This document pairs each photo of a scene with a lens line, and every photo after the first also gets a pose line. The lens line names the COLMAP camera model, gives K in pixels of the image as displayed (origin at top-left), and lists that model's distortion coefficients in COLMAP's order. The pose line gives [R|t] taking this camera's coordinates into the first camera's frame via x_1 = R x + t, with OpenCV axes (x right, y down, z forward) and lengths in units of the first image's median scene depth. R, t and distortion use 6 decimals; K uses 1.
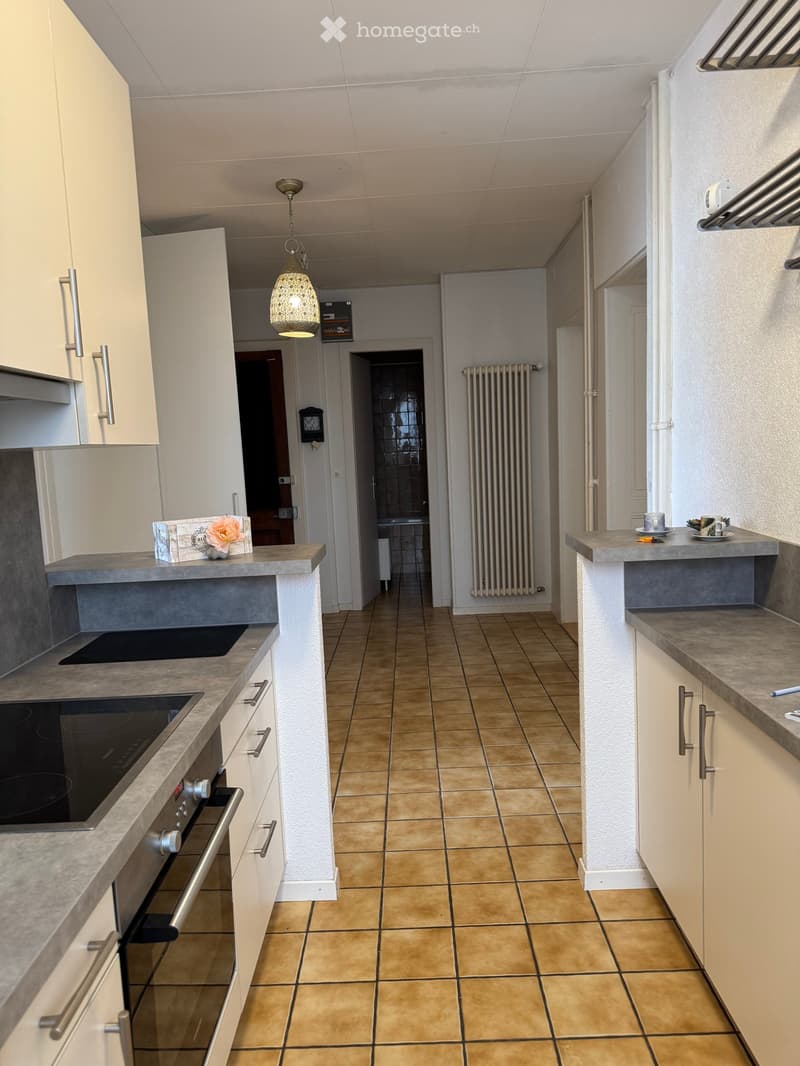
lens RADIAL K [[764.6, 0, 400.0], [0, 764.6, 533.0], [0, 0, 1]] dist [0.004731, -0.002341]
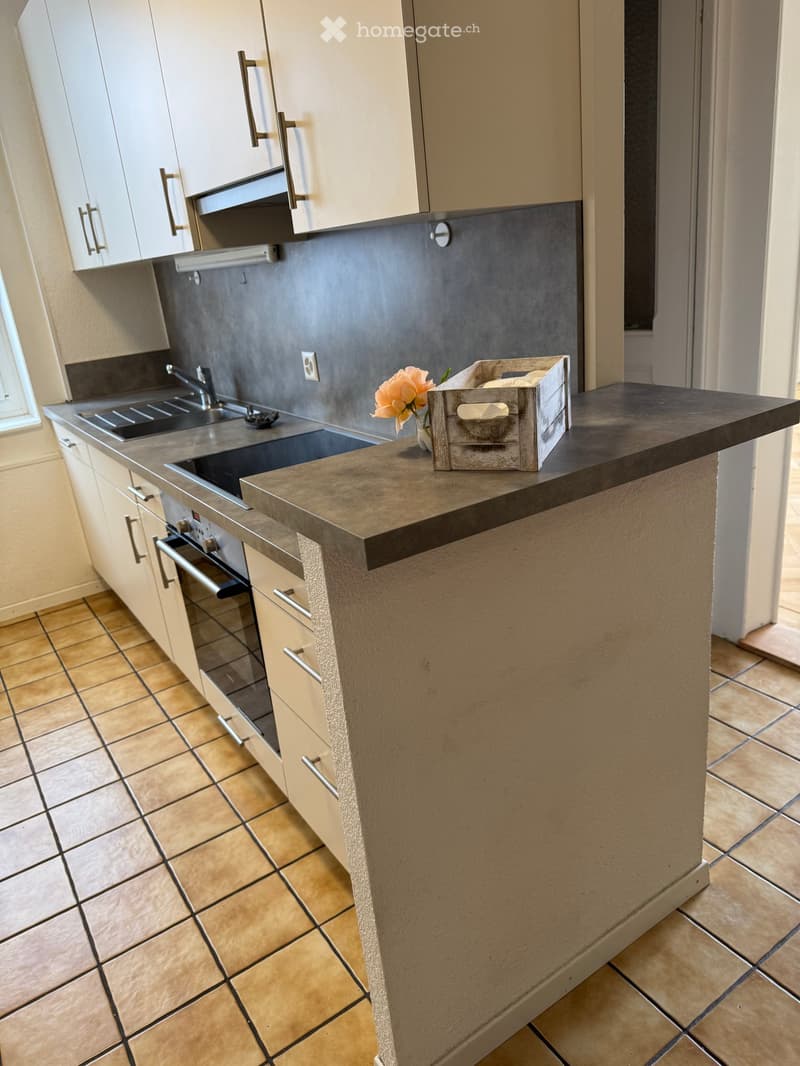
lens RADIAL K [[764.6, 0, 400.0], [0, 764.6, 533.0], [0, 0, 1]] dist [0.004731, -0.002341]
pose [[-0.817593, 0.318805, -0.479485, 0.057523], [0.074330, 0.884202, 0.461153, -0.178313], [0.570979, 0.341395, -0.746614, 1.579032]]
